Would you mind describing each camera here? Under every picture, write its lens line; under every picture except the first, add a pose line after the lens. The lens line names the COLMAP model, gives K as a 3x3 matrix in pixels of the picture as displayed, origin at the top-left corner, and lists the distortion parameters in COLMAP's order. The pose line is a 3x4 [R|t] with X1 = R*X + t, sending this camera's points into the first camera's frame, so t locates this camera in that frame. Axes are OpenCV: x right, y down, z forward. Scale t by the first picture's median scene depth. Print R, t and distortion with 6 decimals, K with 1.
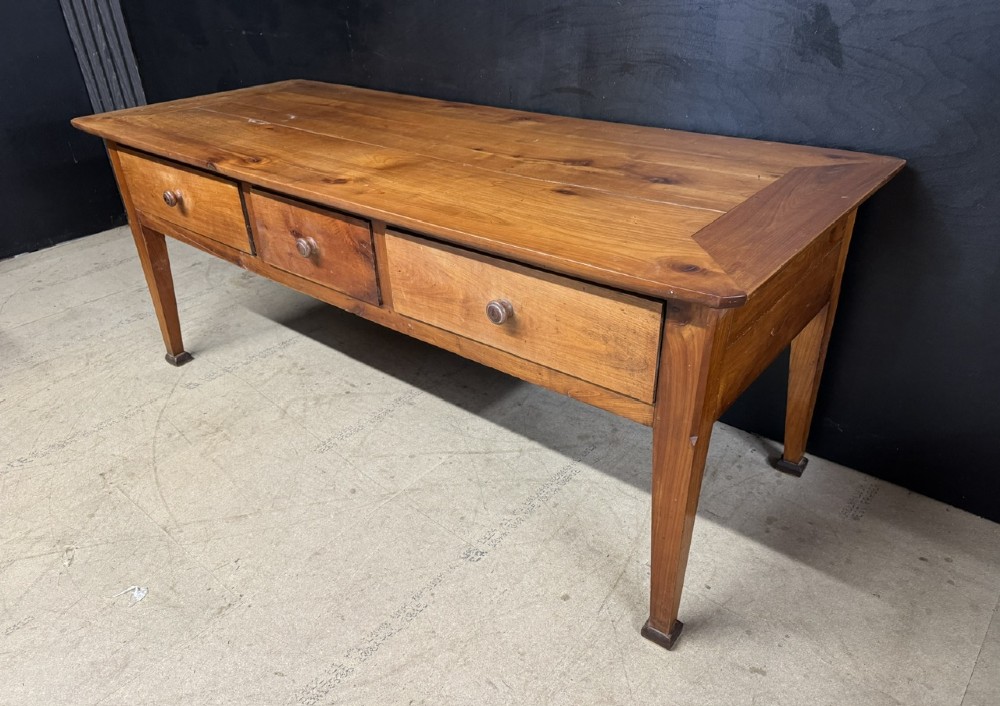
lens RADIAL K [[709.2, 0, 493.0], [0, 709.2, 375.8], [0, 0, 1]] dist [0.033454, -0.039471]
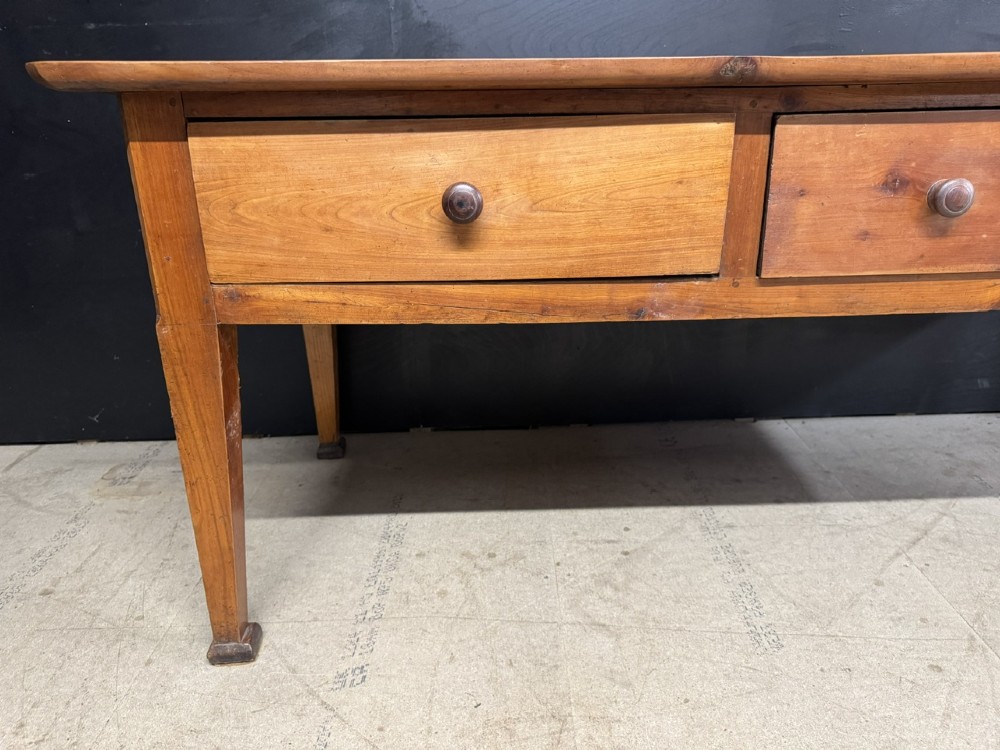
lens RADIAL K [[718.2, 0, 496.4], [0, 718.2, 379.3], [0, 0, 1]] dist [0.019841, -0.030280]
pose [[0.756820, -0.211934, 0.618310, -0.826944], [0.344573, 0.933214, -0.101891, -0.112881], [-0.555421, 0.290166, 0.779302, 0.778762]]
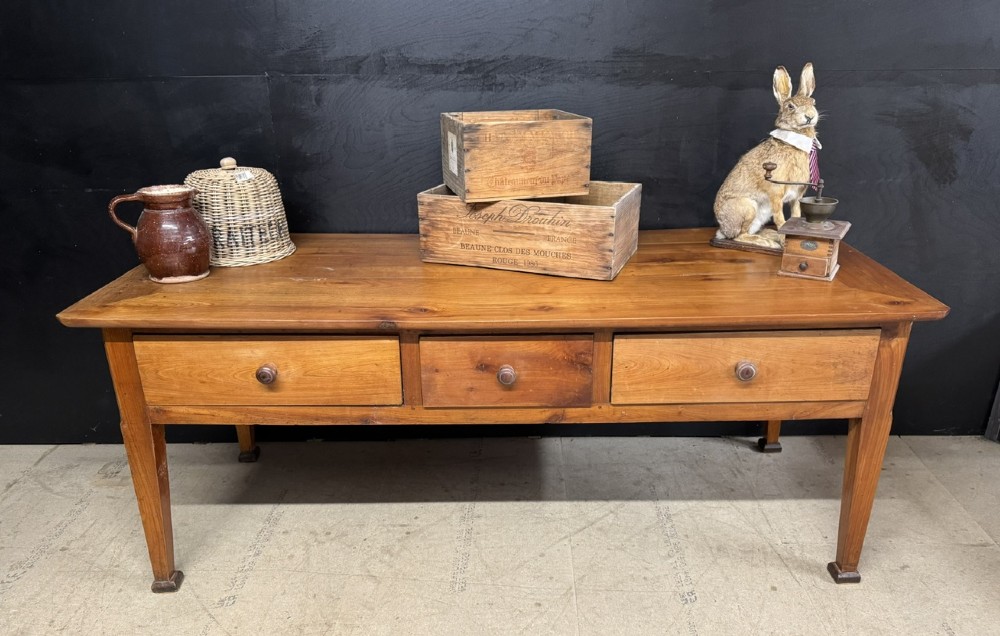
lens RADIAL K [[734.2, 0, 506.3], [0, 734.2, 342.6], [0, 0, 1]] dist [0.052428, -0.072771]
pose [[0.768115, -0.220467, 0.601161, -0.871505], [0.323783, 0.943713, -0.067610, -0.146435], [-0.552417, 0.246578, 0.796263, 0.111134]]
